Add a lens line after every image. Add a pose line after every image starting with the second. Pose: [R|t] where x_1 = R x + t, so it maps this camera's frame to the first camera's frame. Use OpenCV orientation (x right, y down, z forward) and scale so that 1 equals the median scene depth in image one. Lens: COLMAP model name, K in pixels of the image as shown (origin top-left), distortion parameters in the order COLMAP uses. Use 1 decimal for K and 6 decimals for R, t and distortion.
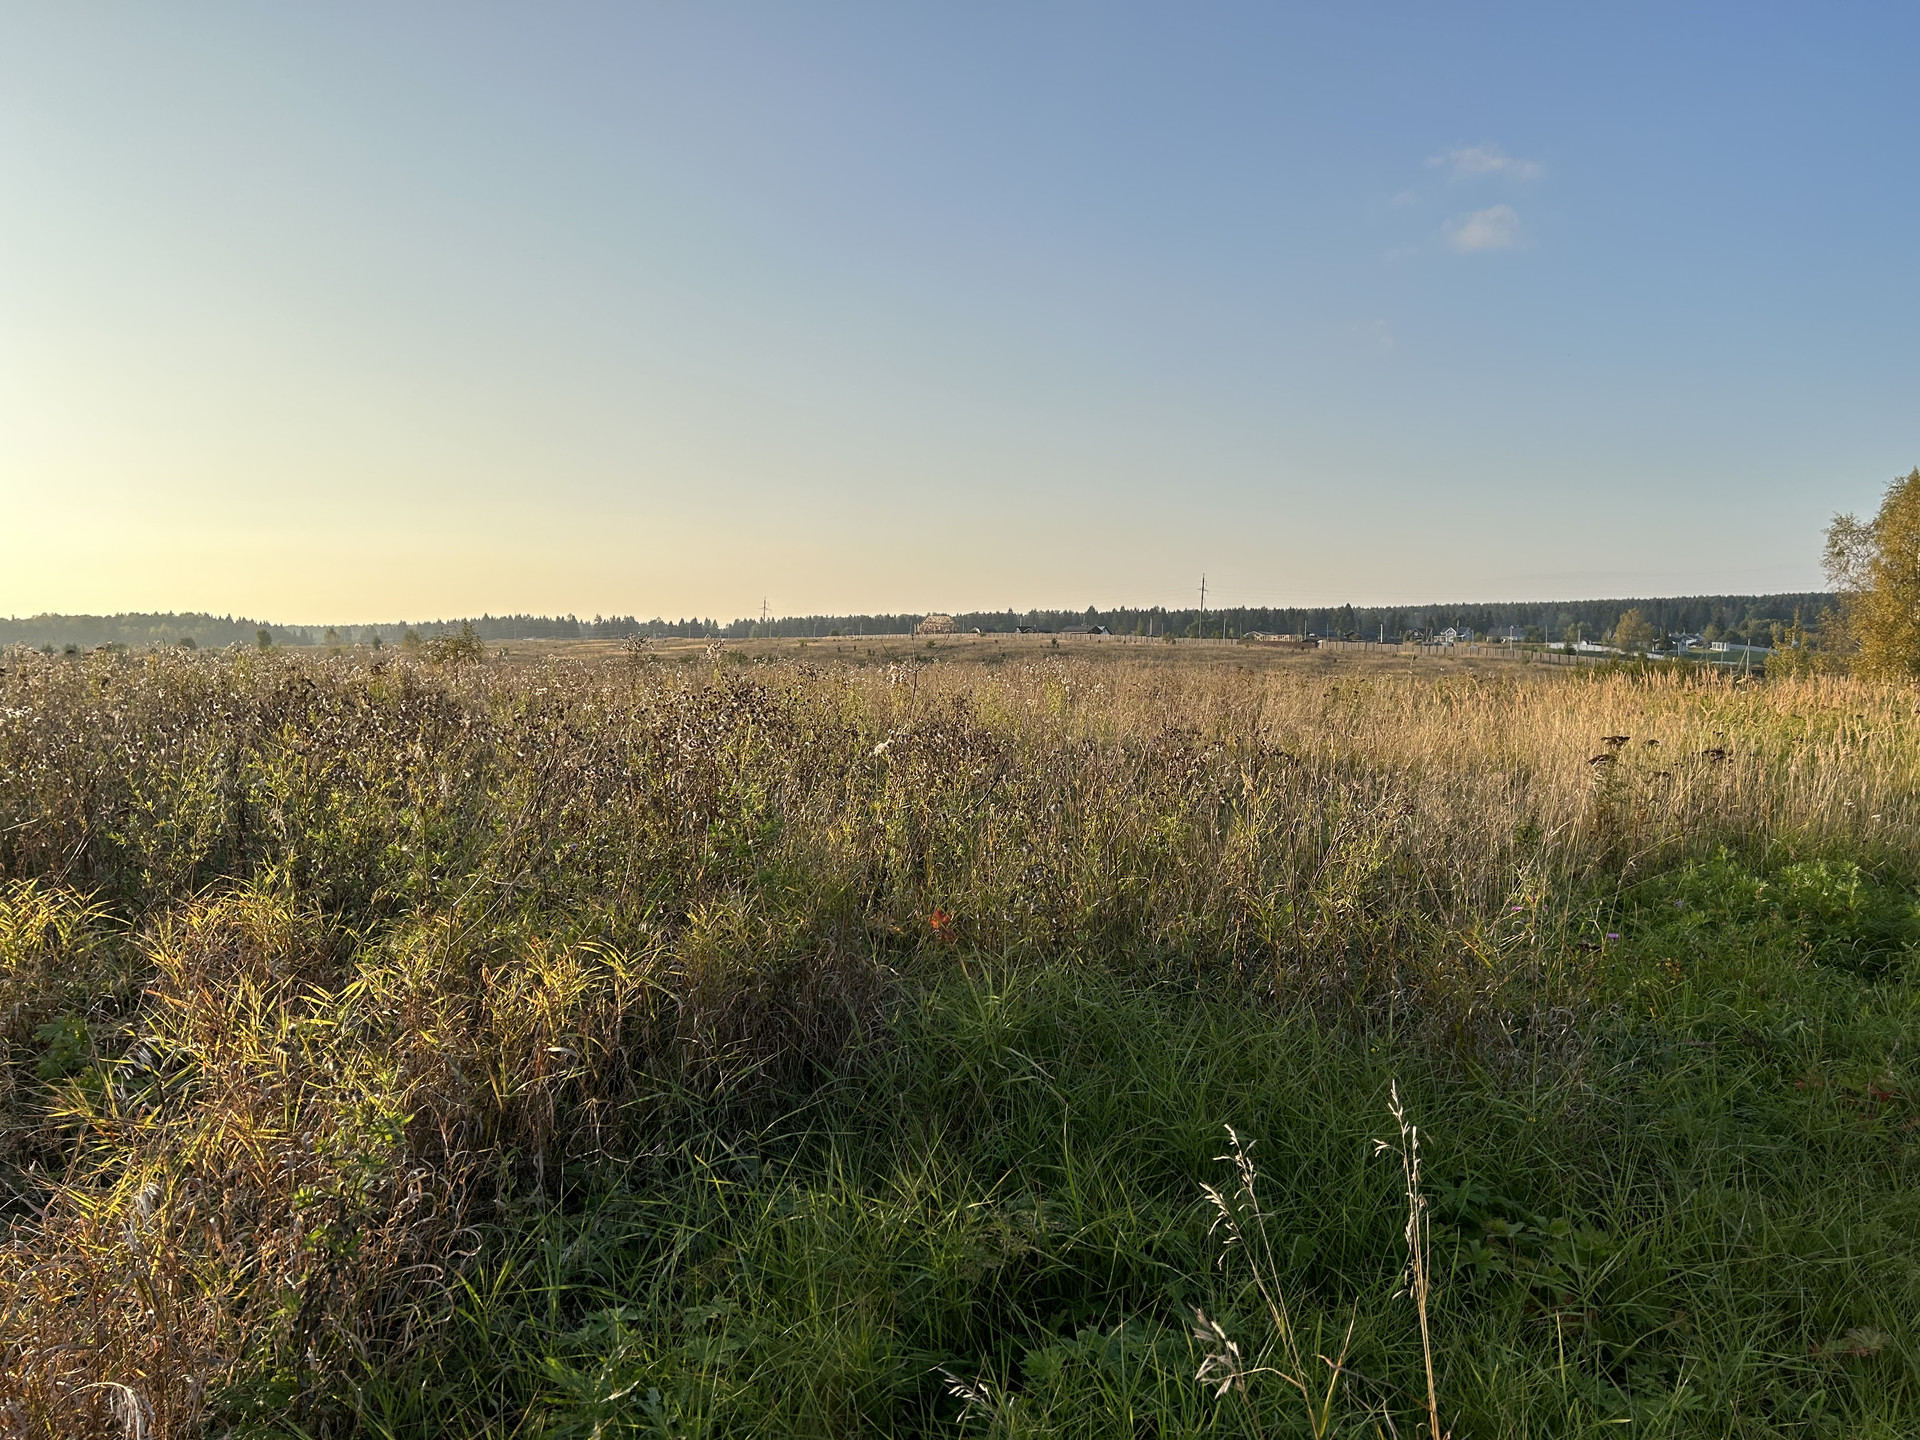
lens RADIAL K [[1419.7, 0, 962.1], [0, 1419.7, 718.1], [0, 0, 1]] dist [0.091318, -0.123649]
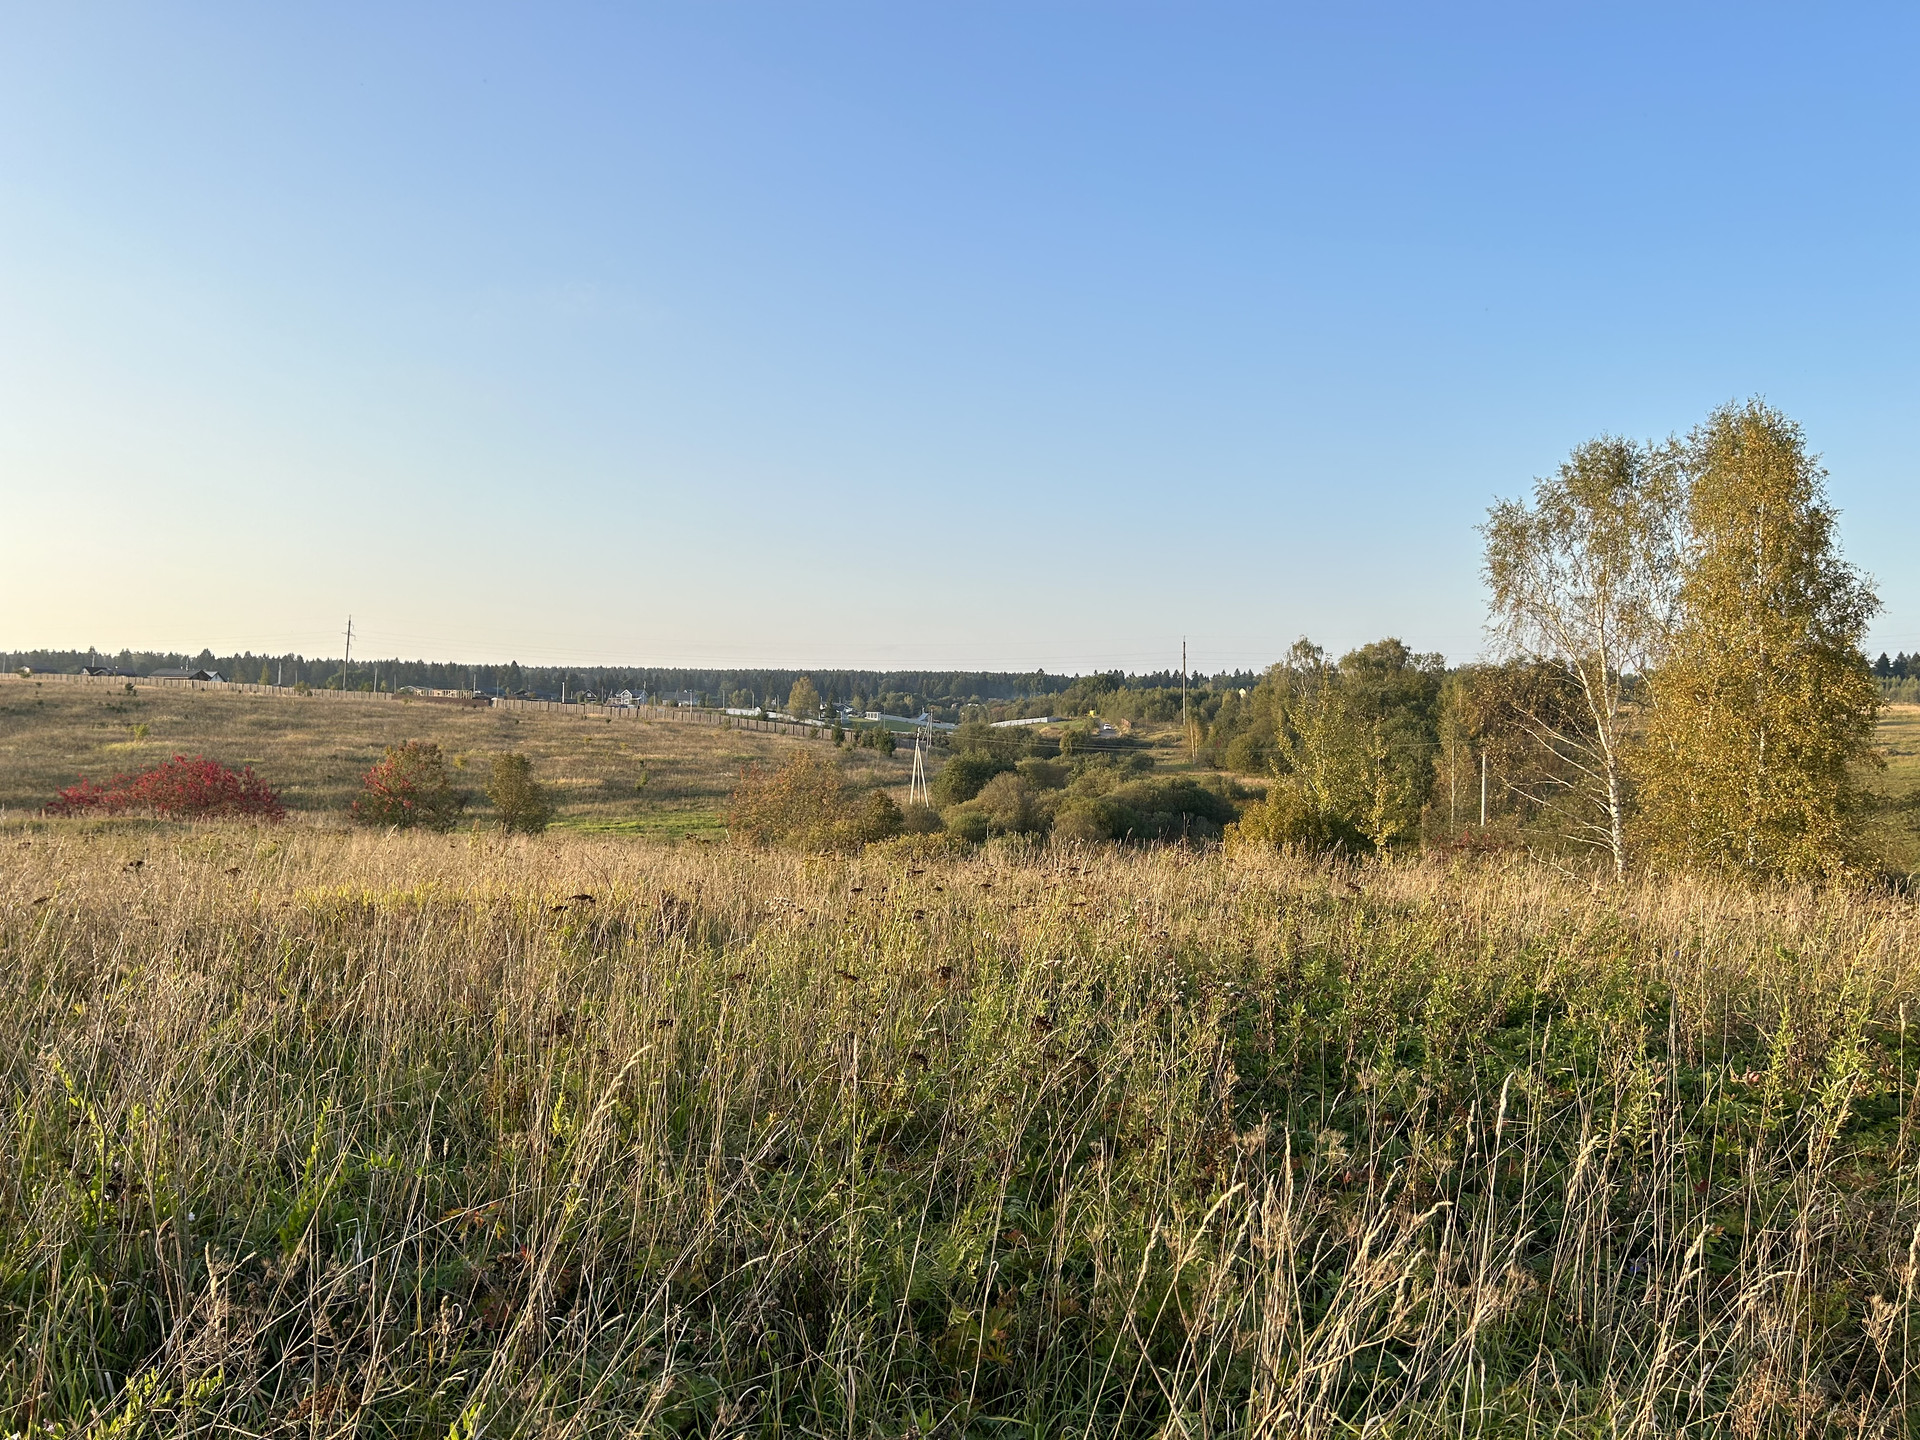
lens RADIAL K [[1419.7, 0, 962.1], [0, 1419.7, 718.1], [0, 0, 1]] dist [0.091318, -0.123649]
pose [[0.840984, 0.022736, 0.540583, 0.107372], [0.000282, 0.999098, -0.042459, -0.027647], [-0.541061, 0.035860, 0.840219, 0.619418]]
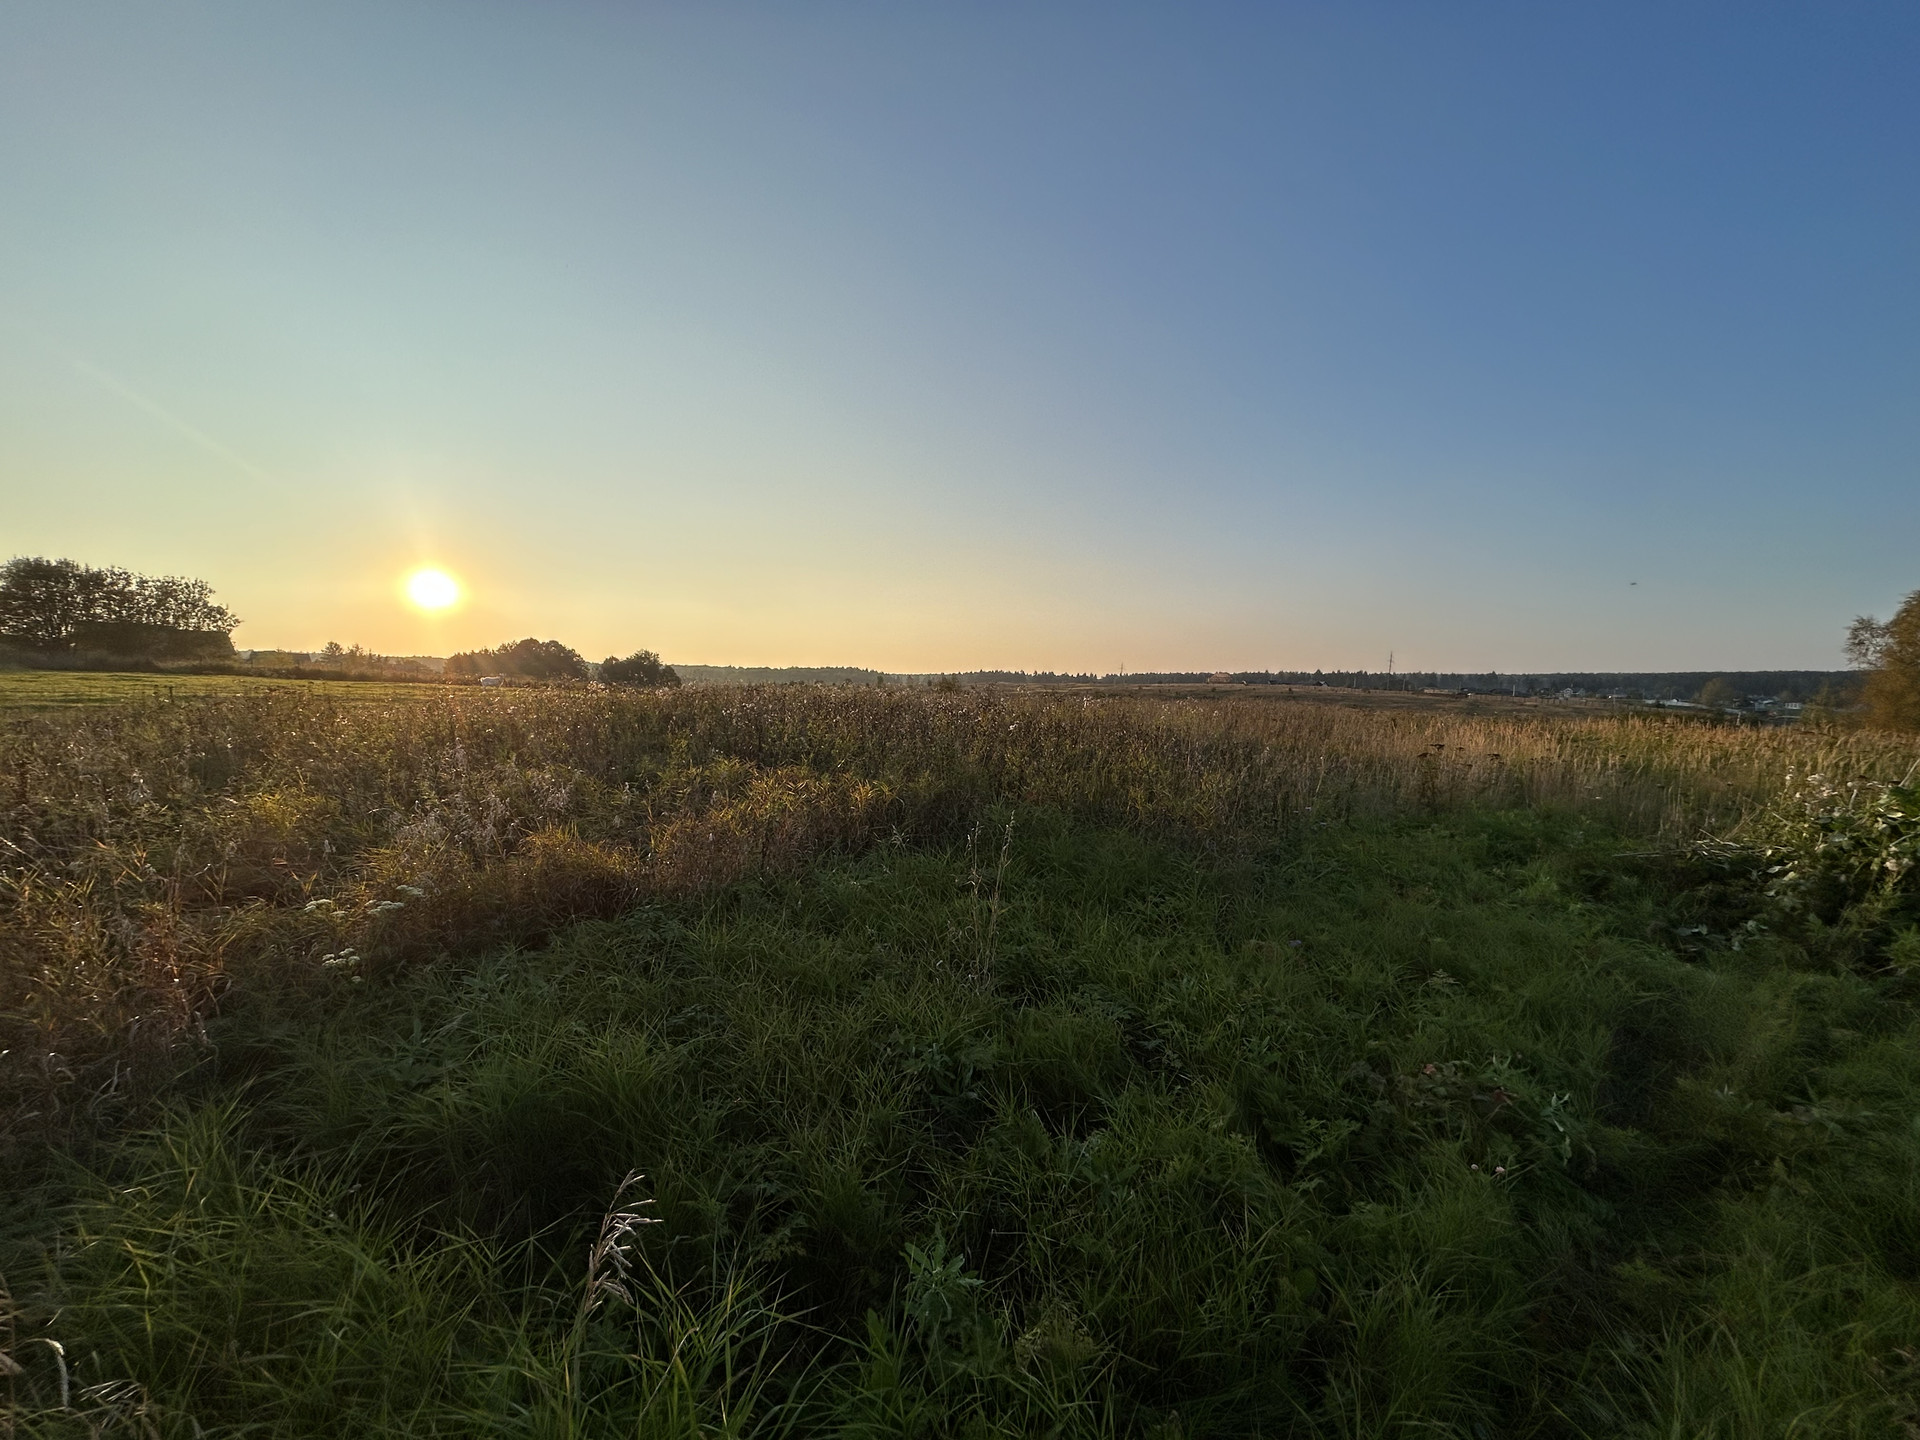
lens RADIAL K [[762.4, 0, 955.0], [0, 762.4, 718.0], [0, 0, 1]] dist [-0.003076, 0.000031]
pose [[0.937647, 0.037527, -0.345557, 0.023084], [-0.041429, 0.999134, -0.003911, 0.001052], [0.345111, 0.017983, 0.938390, -0.024880]]
